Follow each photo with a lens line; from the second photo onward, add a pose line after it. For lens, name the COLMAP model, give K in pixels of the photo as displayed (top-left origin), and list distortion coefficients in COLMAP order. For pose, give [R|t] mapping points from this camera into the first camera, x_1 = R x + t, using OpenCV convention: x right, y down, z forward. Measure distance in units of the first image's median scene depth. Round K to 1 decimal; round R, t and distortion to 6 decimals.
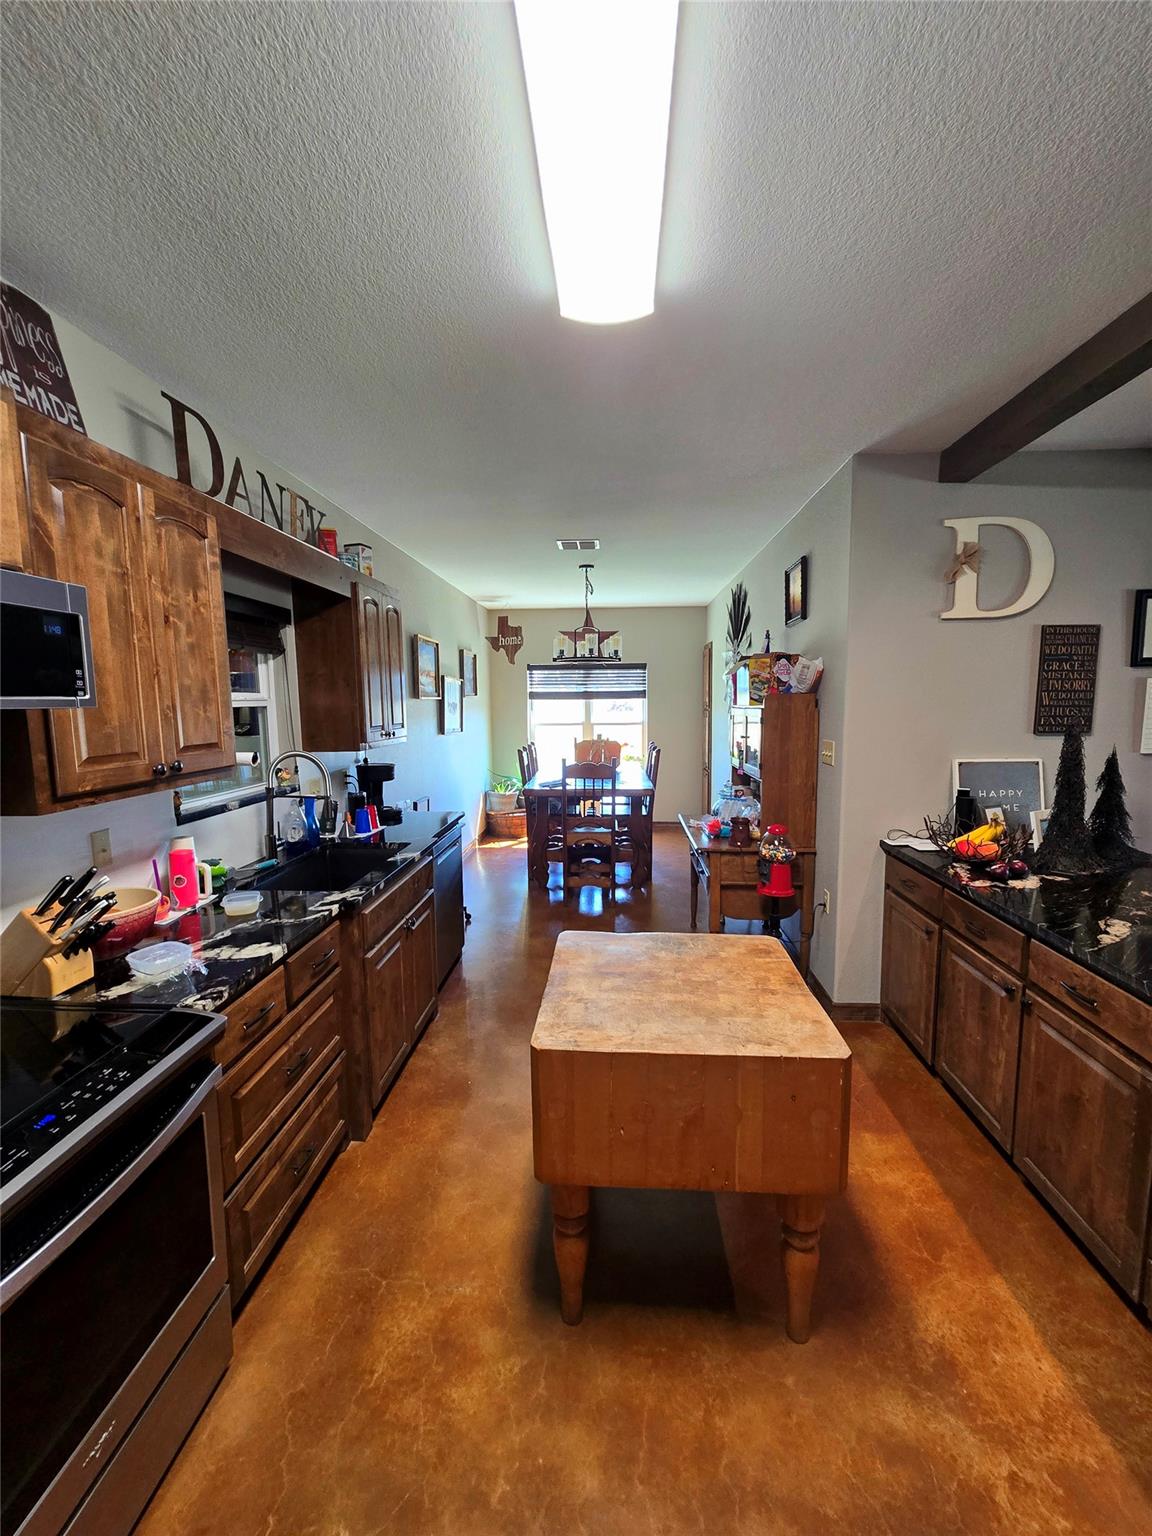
lens RADIAL K [[621.2, 0, 574.8], [0, 621.2, 768.8], [0, 0, 1]] dist [-0.001037, -0.000129]
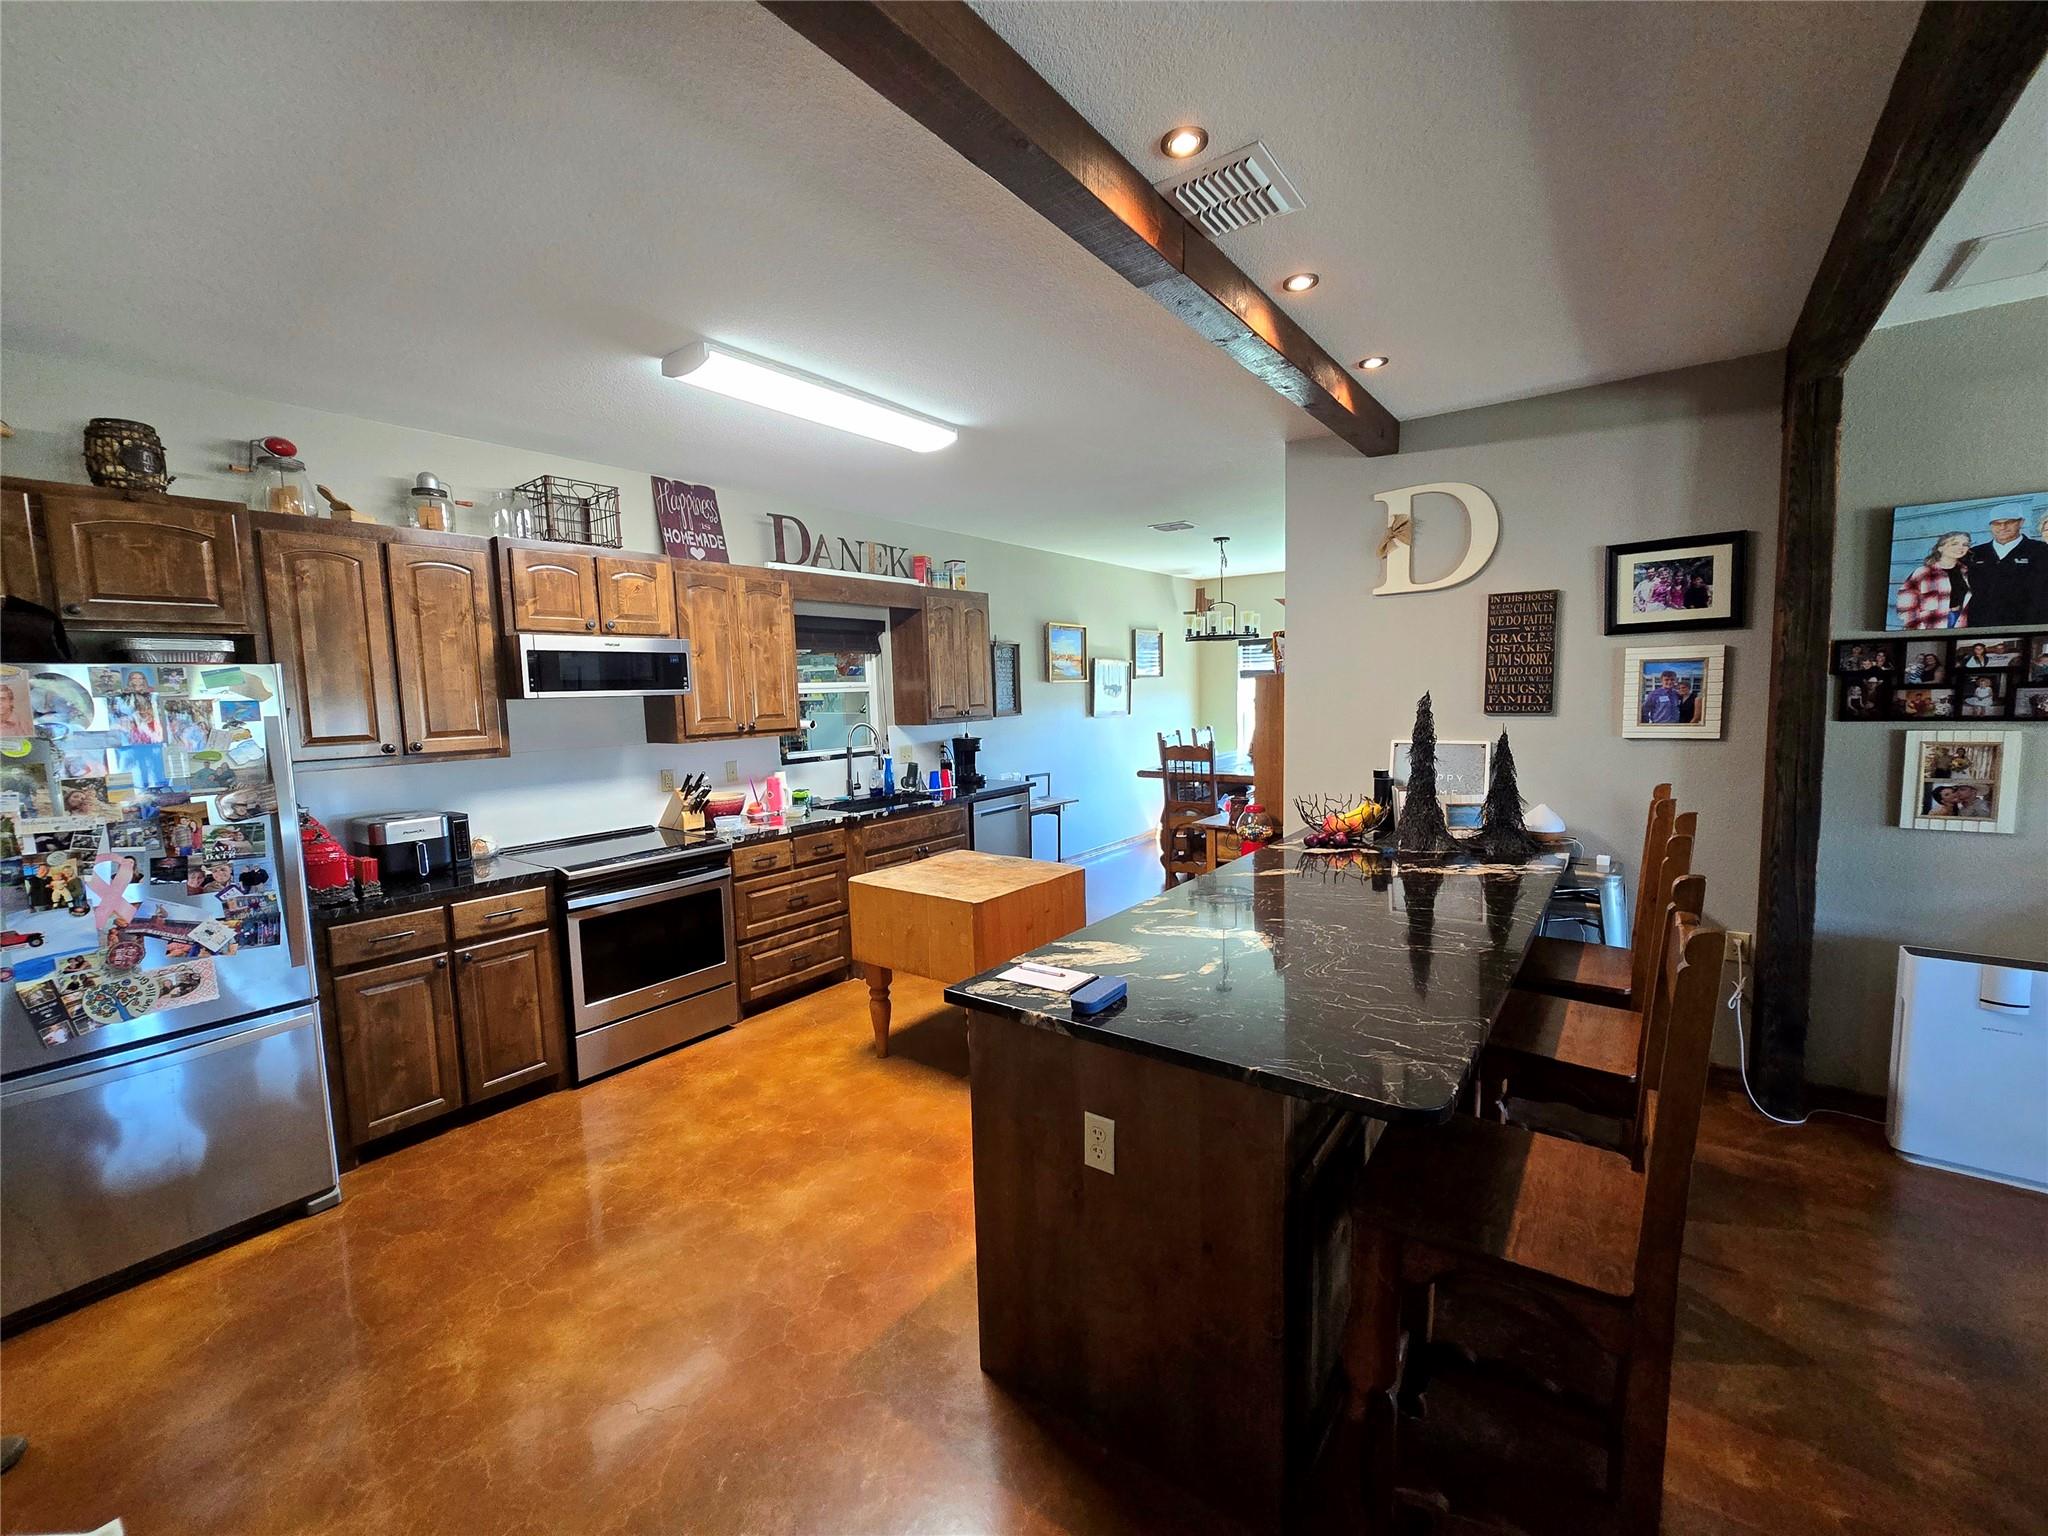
lens RADIAL K [[828.3, 0, 1027.5], [0, 828.3, 769.0], [0, 0, 1]] dist [-0.001037, -0.000129]
pose [[0.840157, 0.041600, -0.540746, 0.925999], [-0.041914, 0.999052, 0.011737, 0.041750], [0.540722, 0.012804, 0.841104, -0.416190]]
